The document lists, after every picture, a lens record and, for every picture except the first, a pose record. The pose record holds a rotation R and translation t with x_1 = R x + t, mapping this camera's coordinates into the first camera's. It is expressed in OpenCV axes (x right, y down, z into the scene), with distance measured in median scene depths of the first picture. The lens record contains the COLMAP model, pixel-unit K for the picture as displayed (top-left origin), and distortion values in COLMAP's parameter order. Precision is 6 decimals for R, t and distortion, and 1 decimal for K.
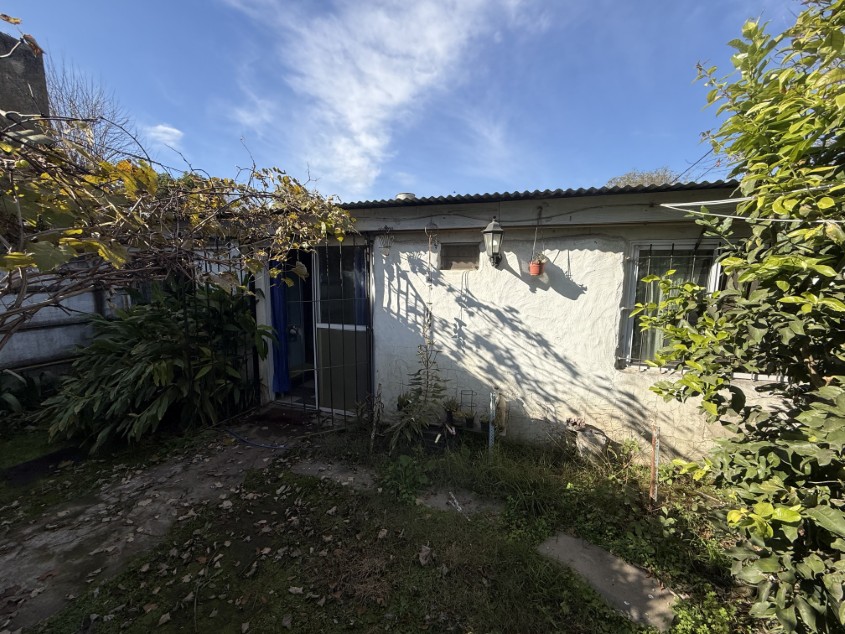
lens RADIAL K [[345.1, 0, 426.8], [0, 345.1, 315.8], [0, 0, 1]] dist [-0.001155, 0.000096]
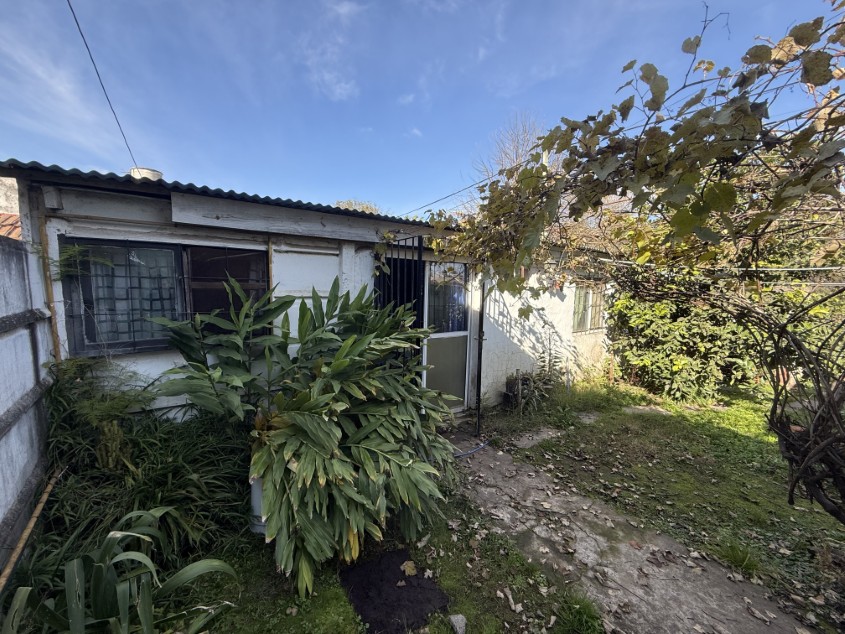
lens RADIAL K [[337.9, 0, 422.5], [0, 337.9, 317.0], [0, 0, 1]] dist [0.000308, -0.000228]
pose [[0.576782, -0.071886, 0.813729, -1.494132], [0.076309, 0.996506, 0.033944, -0.082967], [-0.813326, 0.042517, 0.580253, 0.545587]]
